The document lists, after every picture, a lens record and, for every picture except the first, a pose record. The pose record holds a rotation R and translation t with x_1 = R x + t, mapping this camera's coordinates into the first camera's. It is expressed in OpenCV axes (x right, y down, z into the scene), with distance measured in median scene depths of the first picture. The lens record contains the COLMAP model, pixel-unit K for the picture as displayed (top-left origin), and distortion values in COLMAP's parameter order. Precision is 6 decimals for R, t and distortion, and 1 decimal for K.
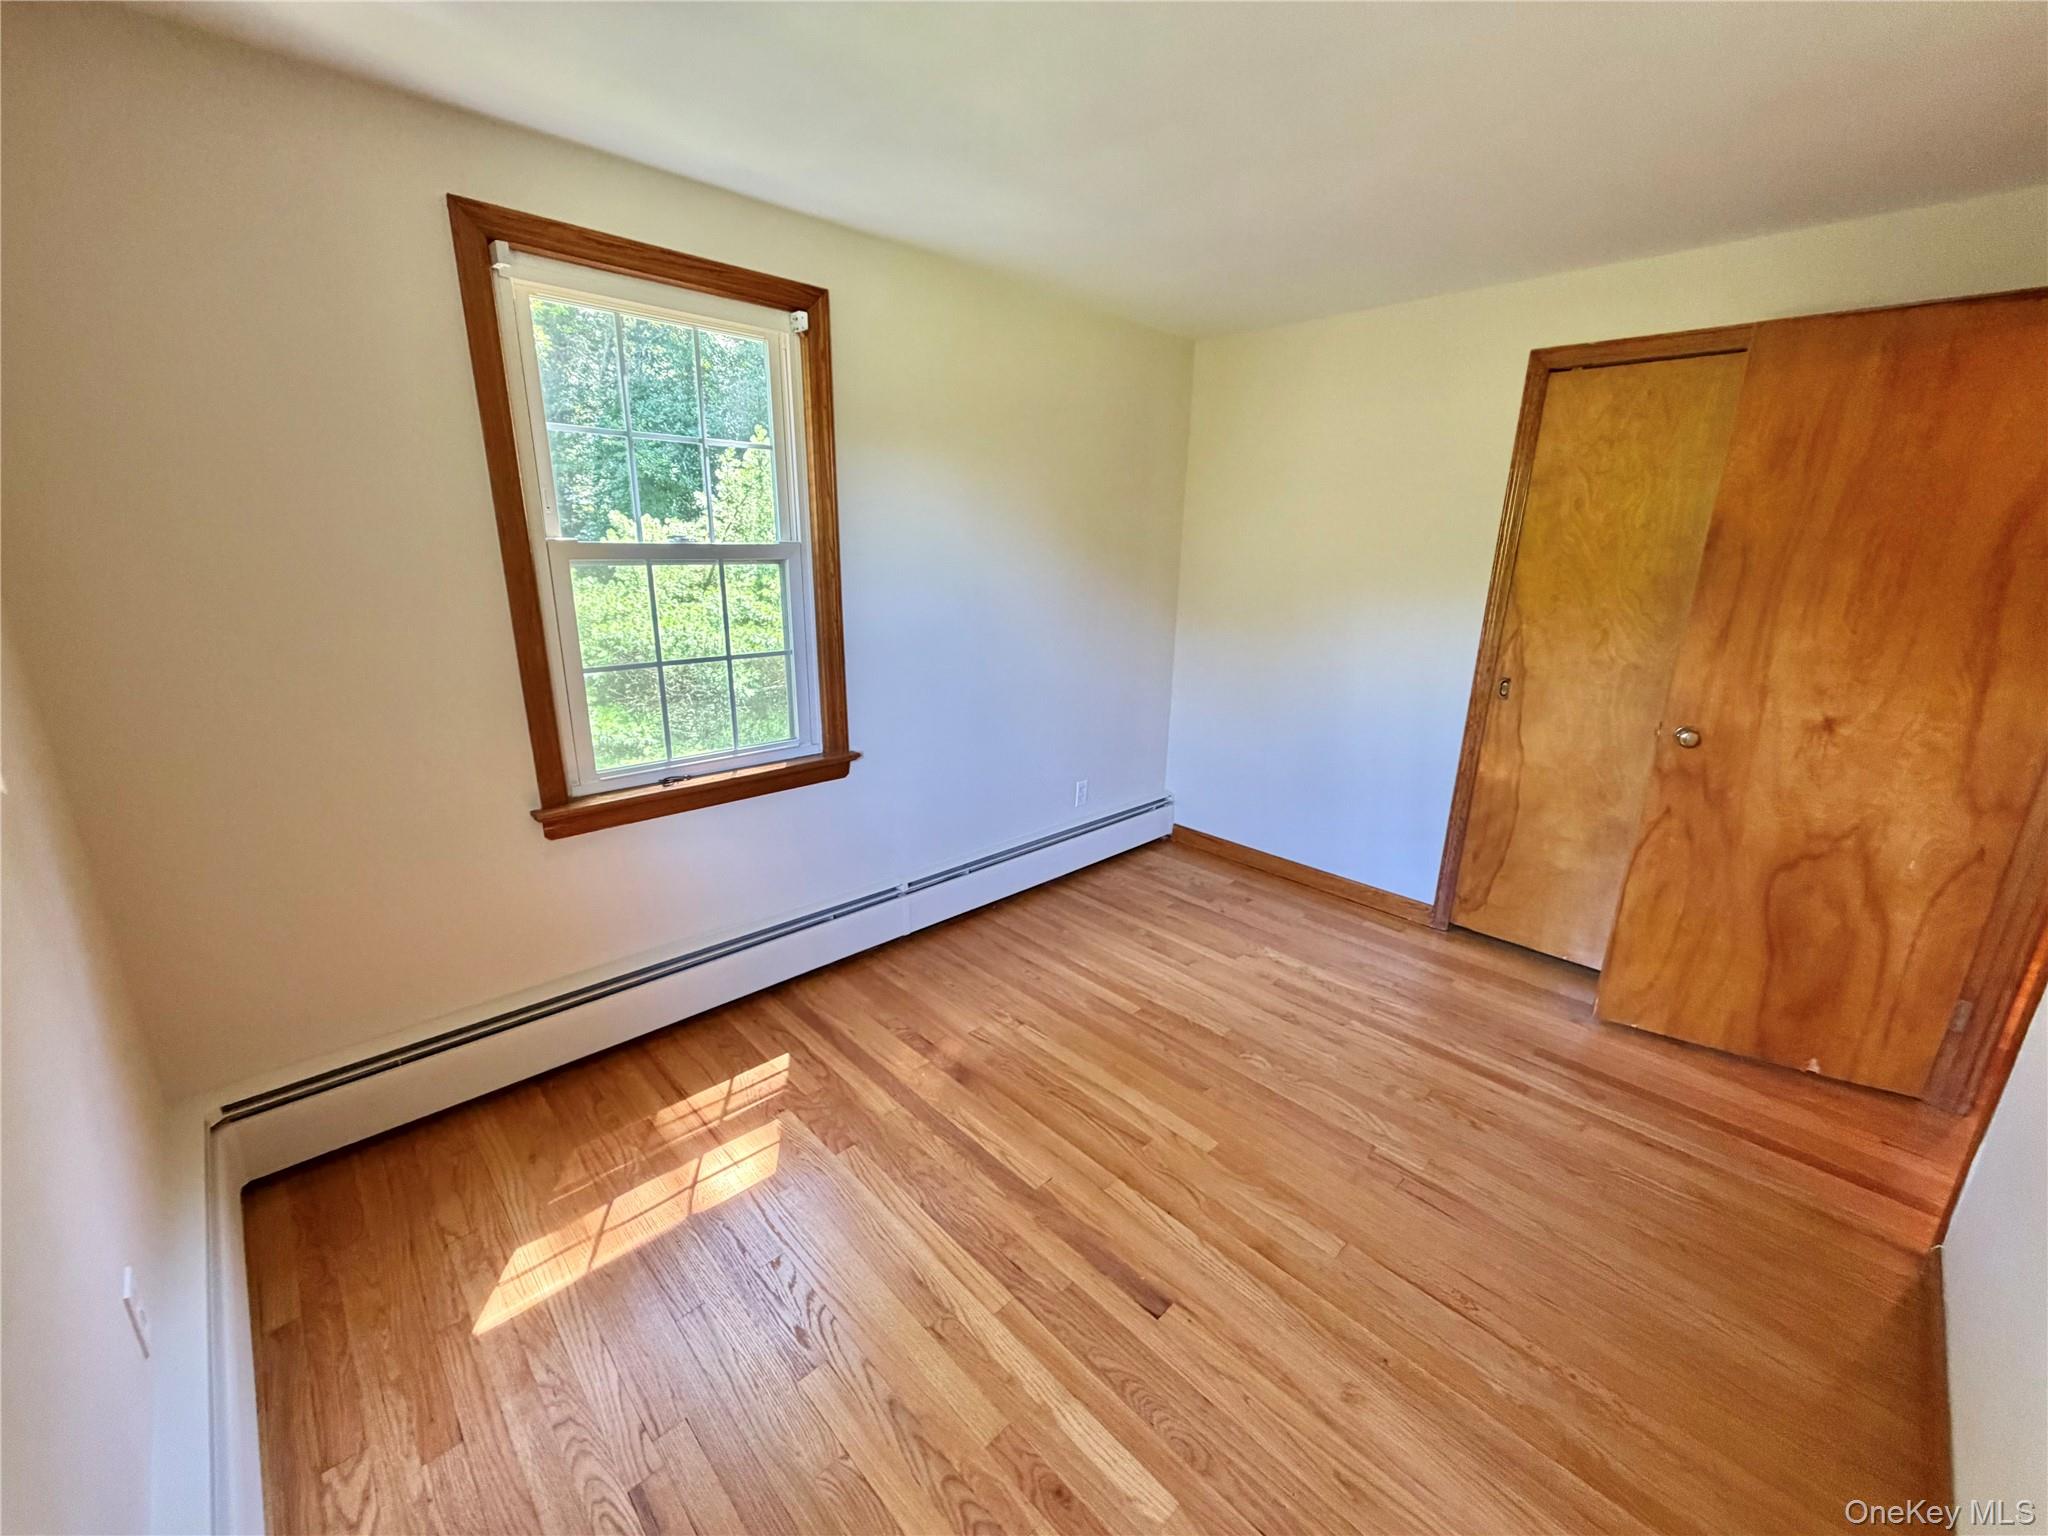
lens RADIAL K [[814.9, 0, 1020.0], [0, 814.9, 767.4], [0, 0, 1]] dist [-0.001305, 0.000170]
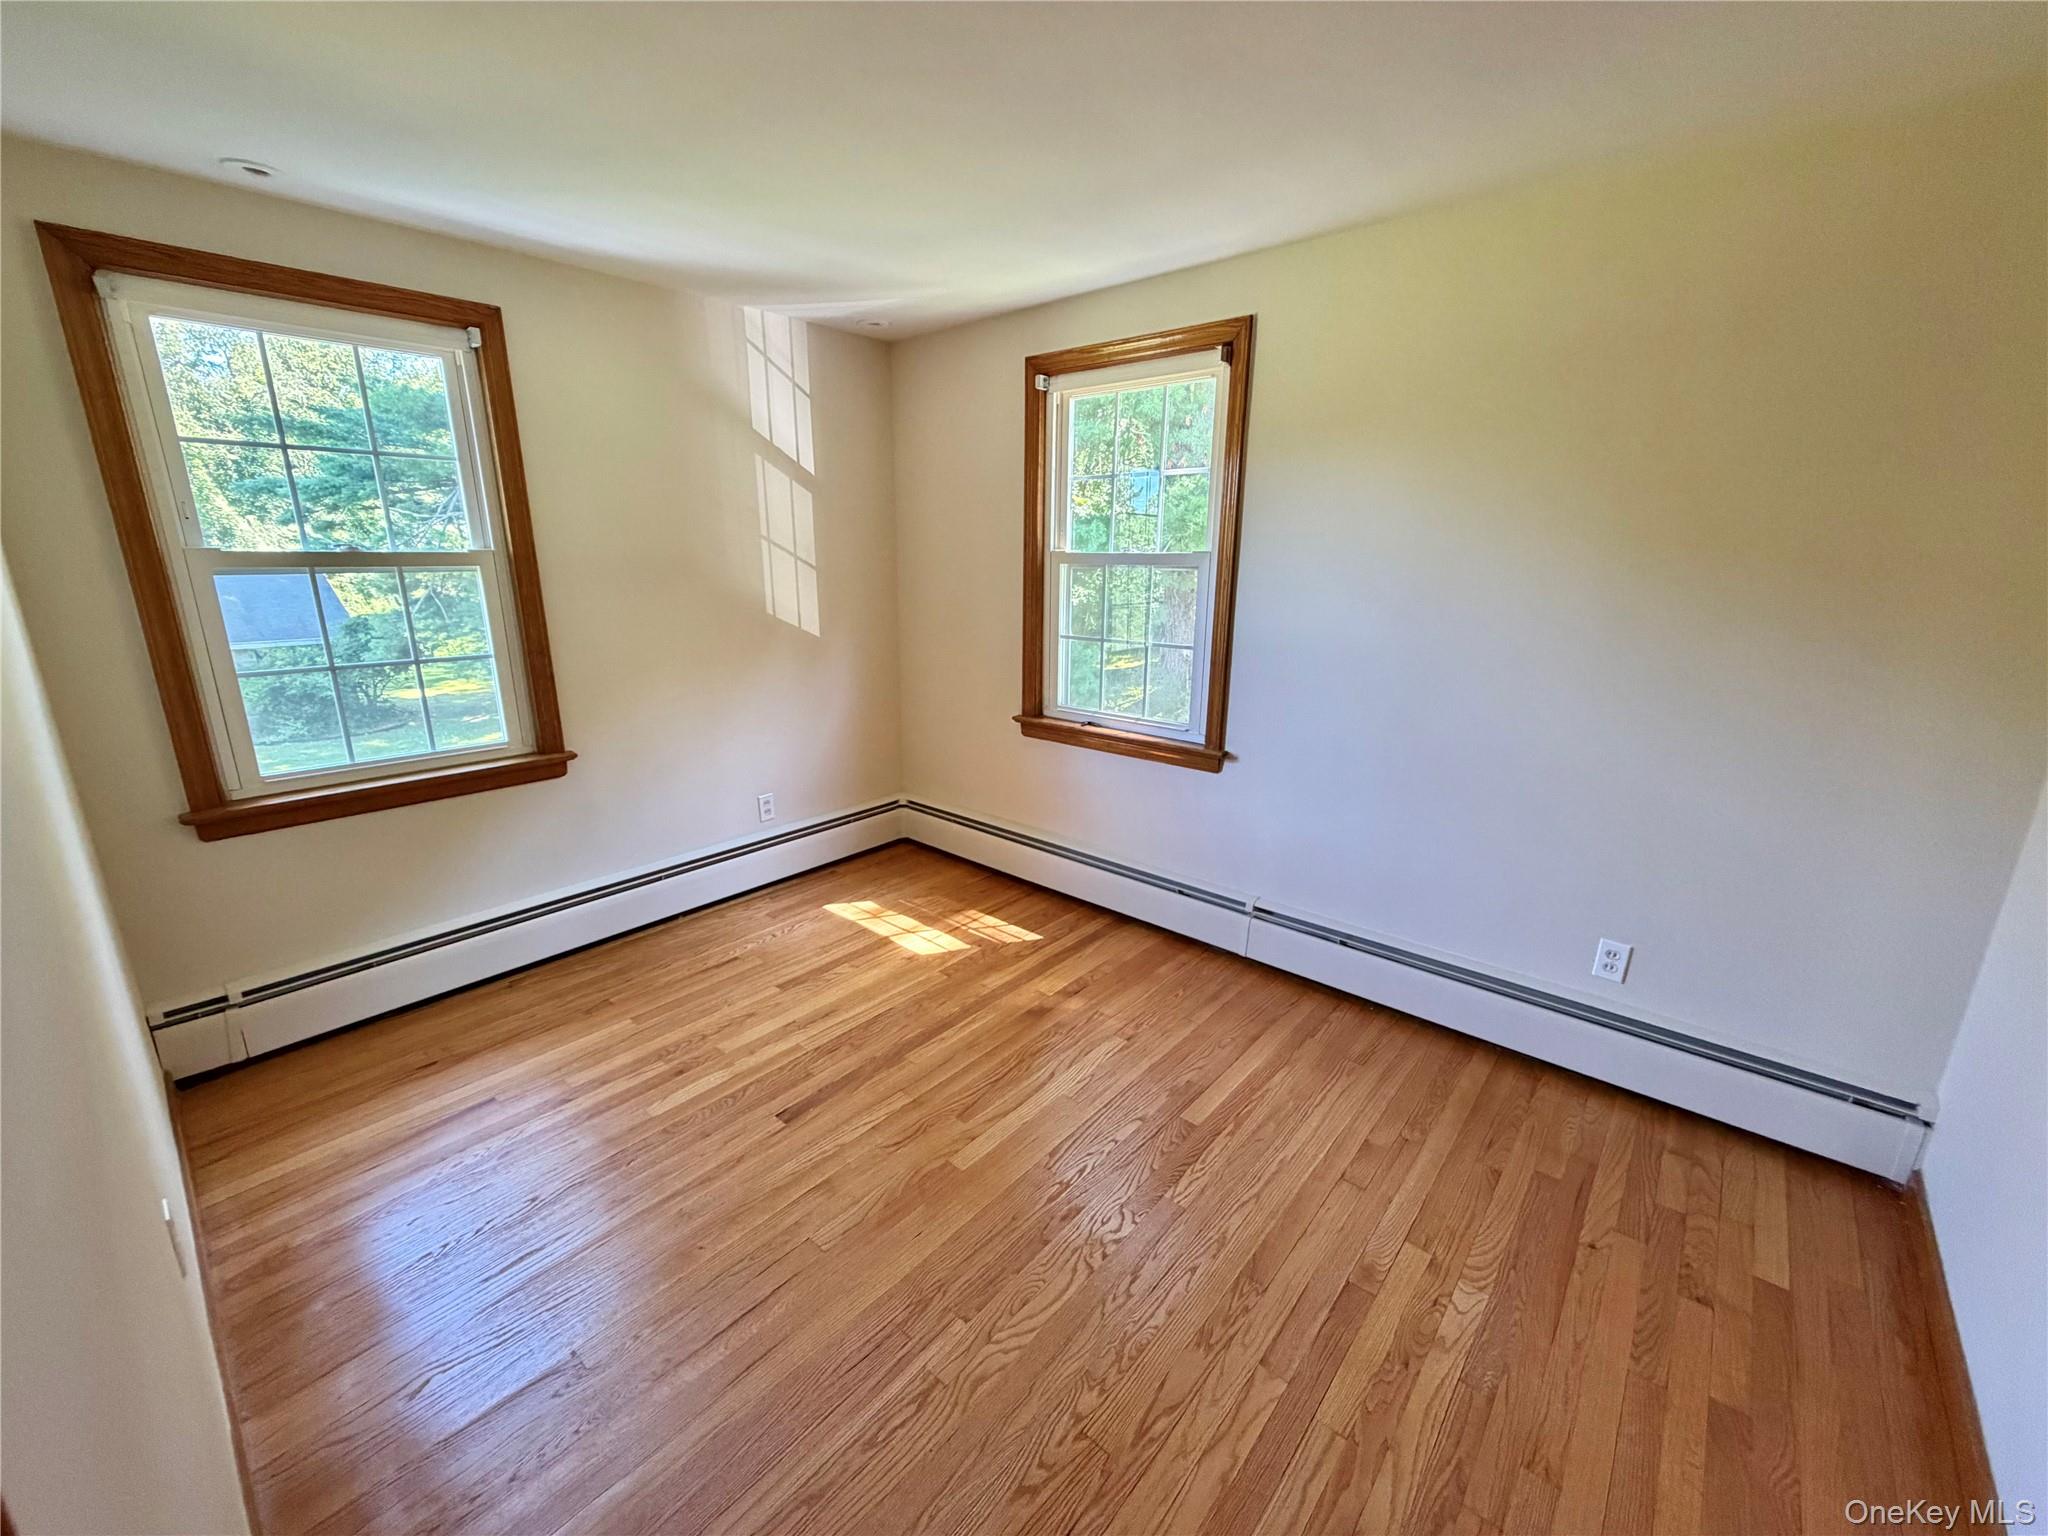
lens RADIAL K [[814.9, 0, 1020.0], [0, 814.9, 767.4], [0, 0, 1]] dist [-0.001305, 0.000170]
pose [[0.088145, 0.239544, -0.966876, 0.972918], [-0.275055, 0.938769, 0.207505, -0.179617], [0.957379, 0.247653, 0.148635, 0.742955]]
